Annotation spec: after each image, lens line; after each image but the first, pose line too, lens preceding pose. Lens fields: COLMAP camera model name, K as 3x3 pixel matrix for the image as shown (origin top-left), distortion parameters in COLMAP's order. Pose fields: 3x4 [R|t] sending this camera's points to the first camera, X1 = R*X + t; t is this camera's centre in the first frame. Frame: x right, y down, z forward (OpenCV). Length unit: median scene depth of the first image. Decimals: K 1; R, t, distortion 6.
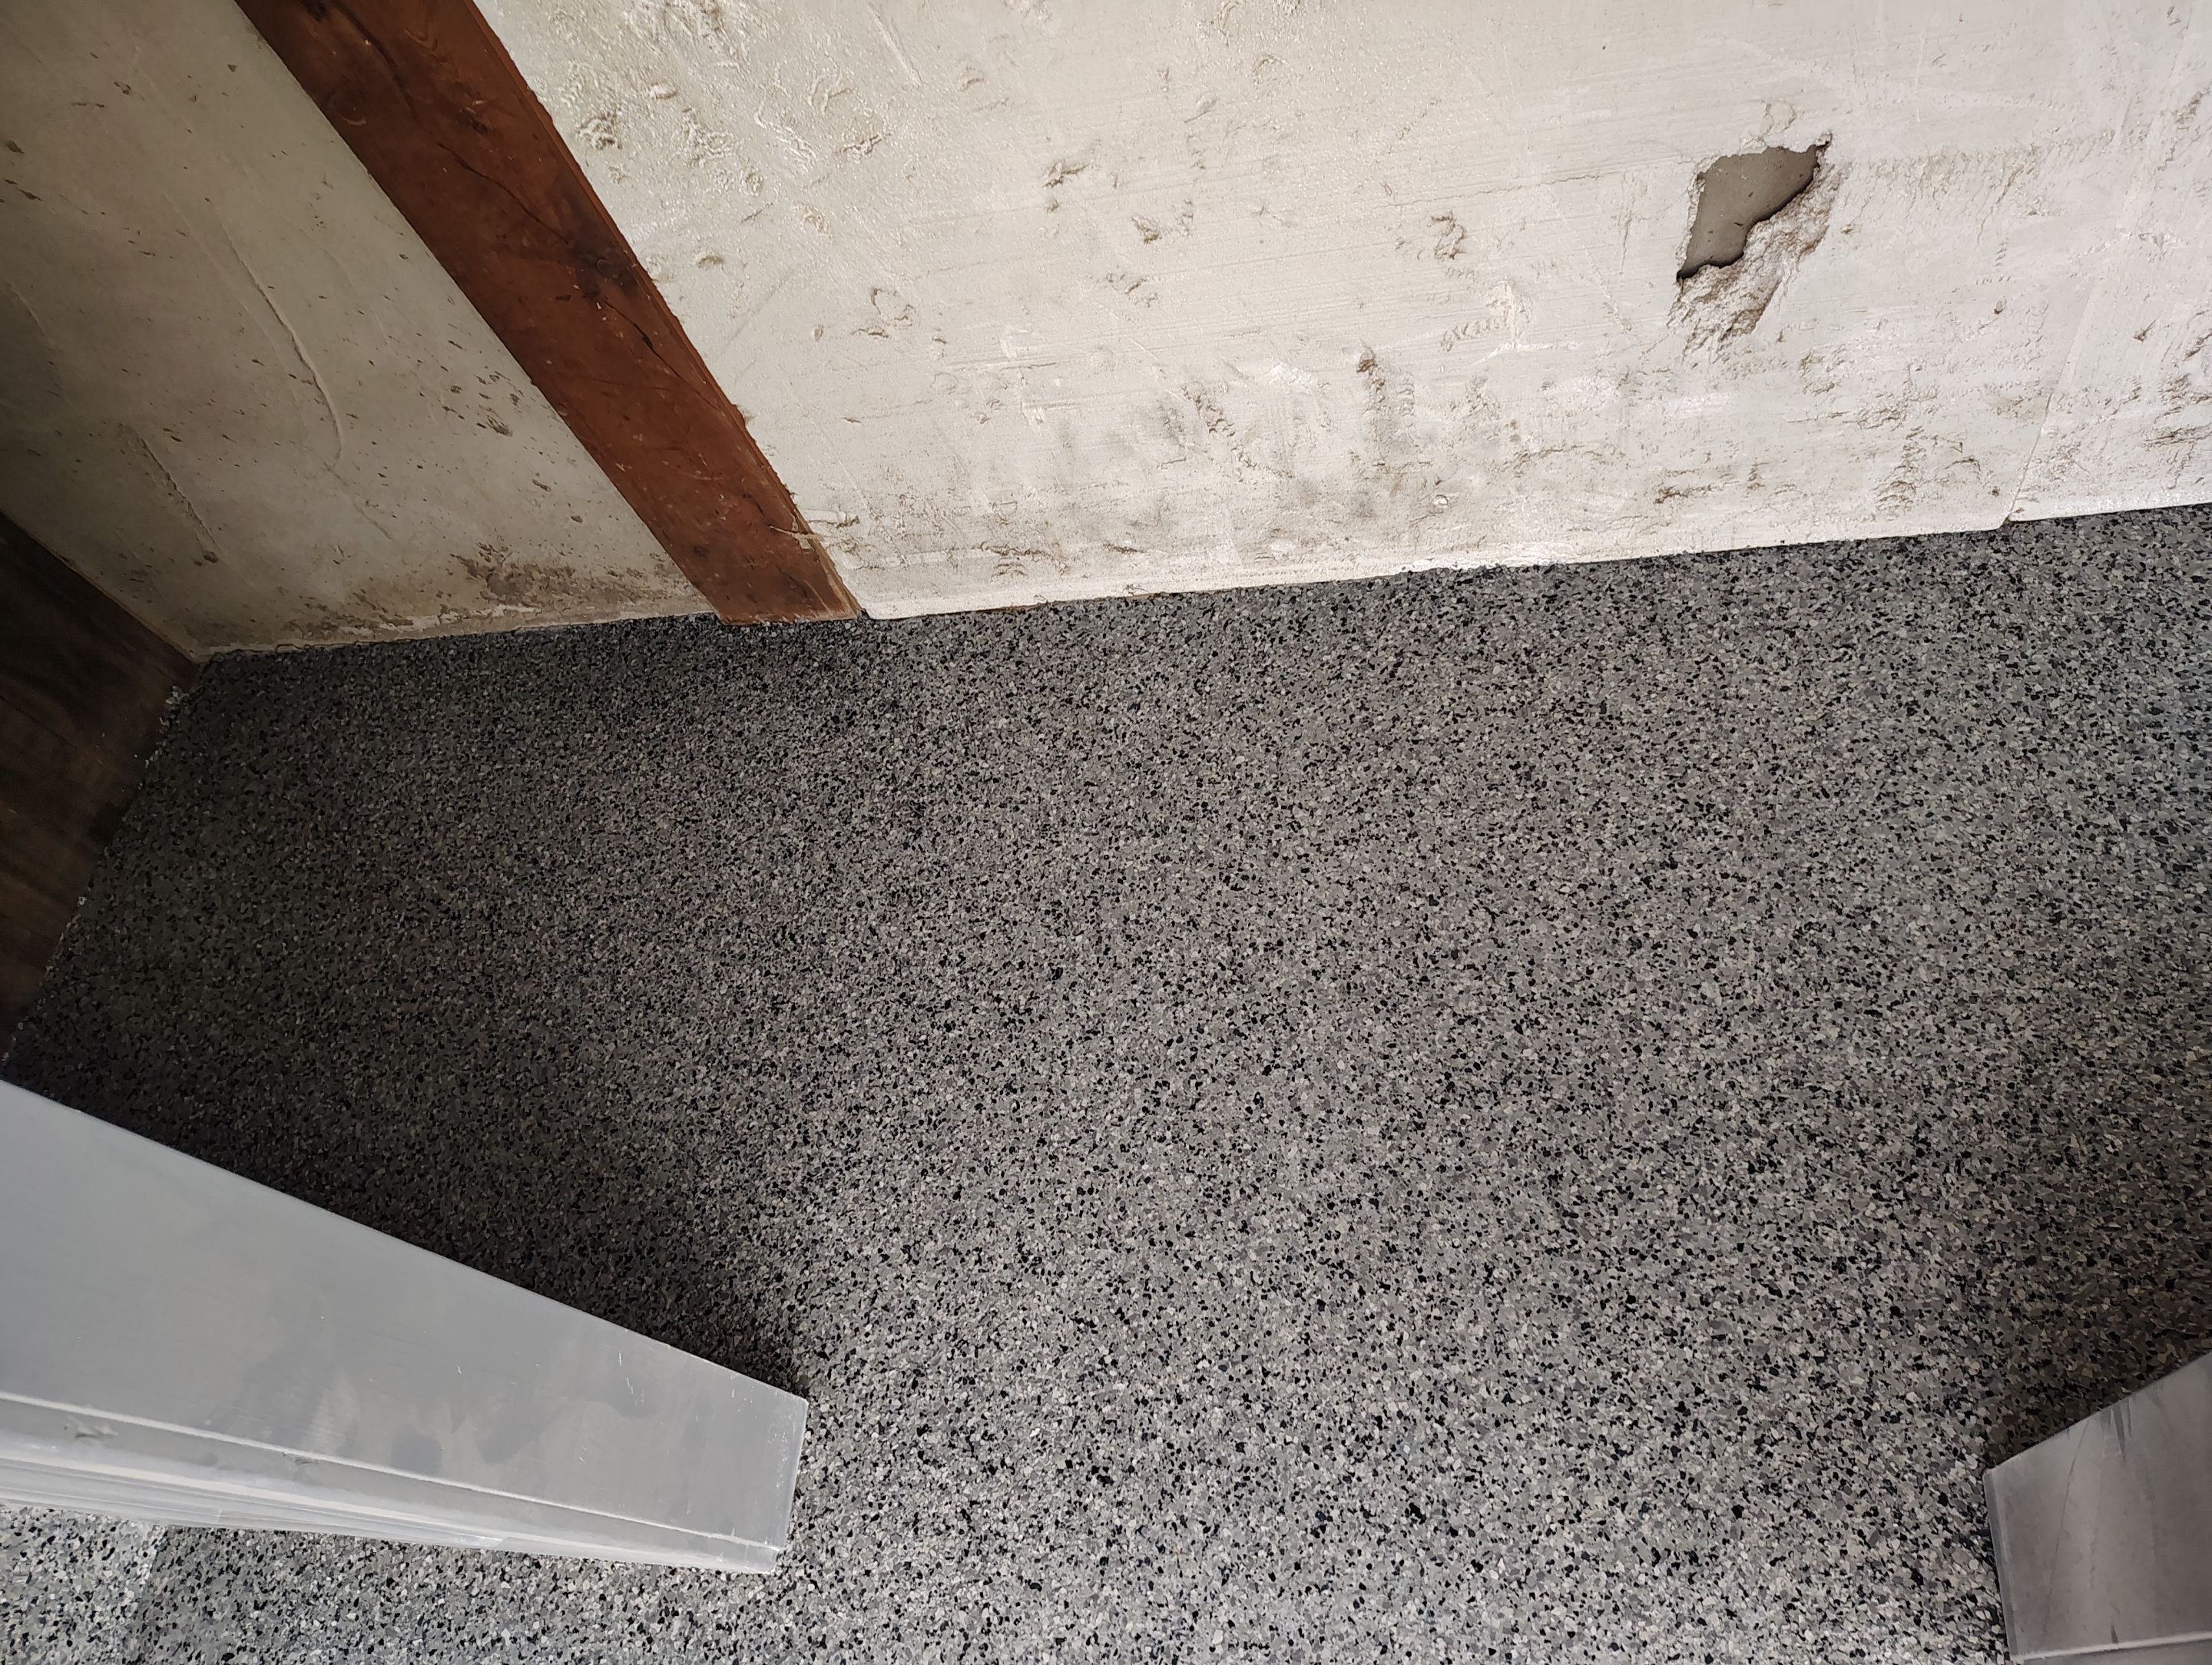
lens RADIAL K [[1518.6, 0, 1085.9], [0, 1518.6, 848.1], [0, 0, 1]] dist [0.038687, -0.044612]
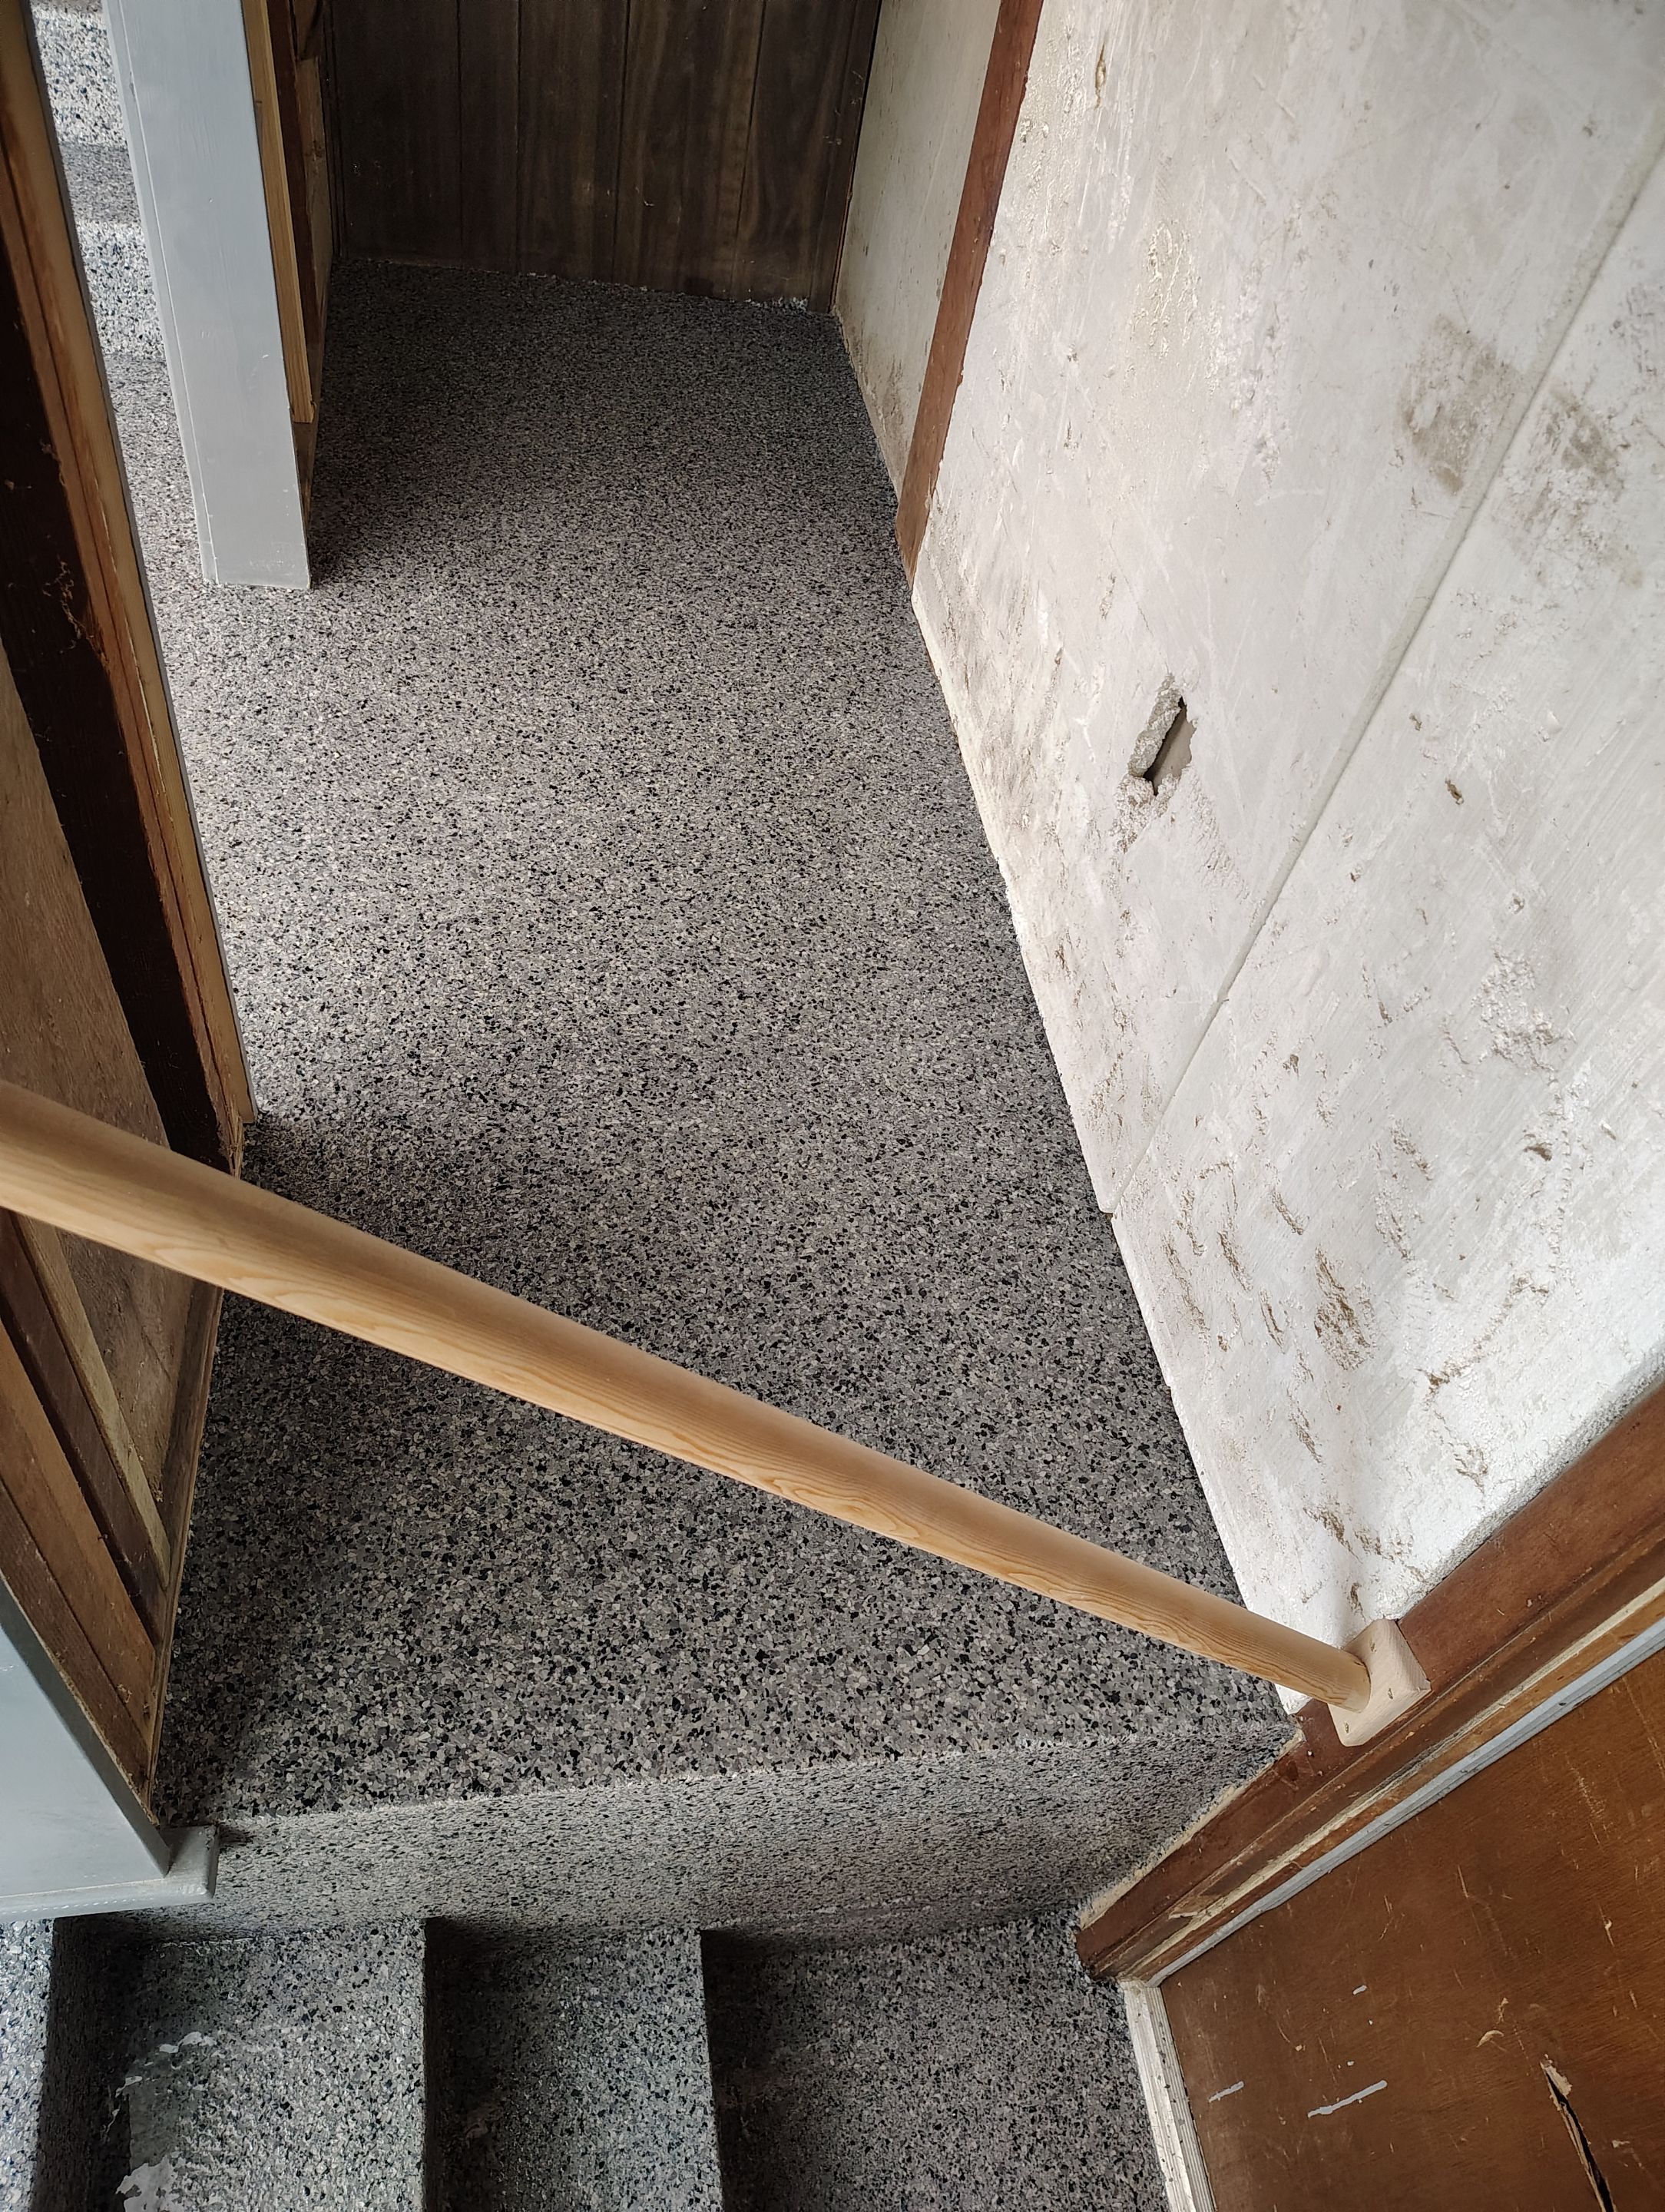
lens RADIAL K [[1518.6, 0, 828.5], [0, 1518.6, 1139.8], [0, 0, 1]] dist [0.038687, -0.044612]
pose [[0.192481, 0.905341, -0.378561, 0.975113], [-0.938945, 0.282033, 0.197080, -0.268517], [0.285191, 0.317513, 0.904351, -0.072191]]
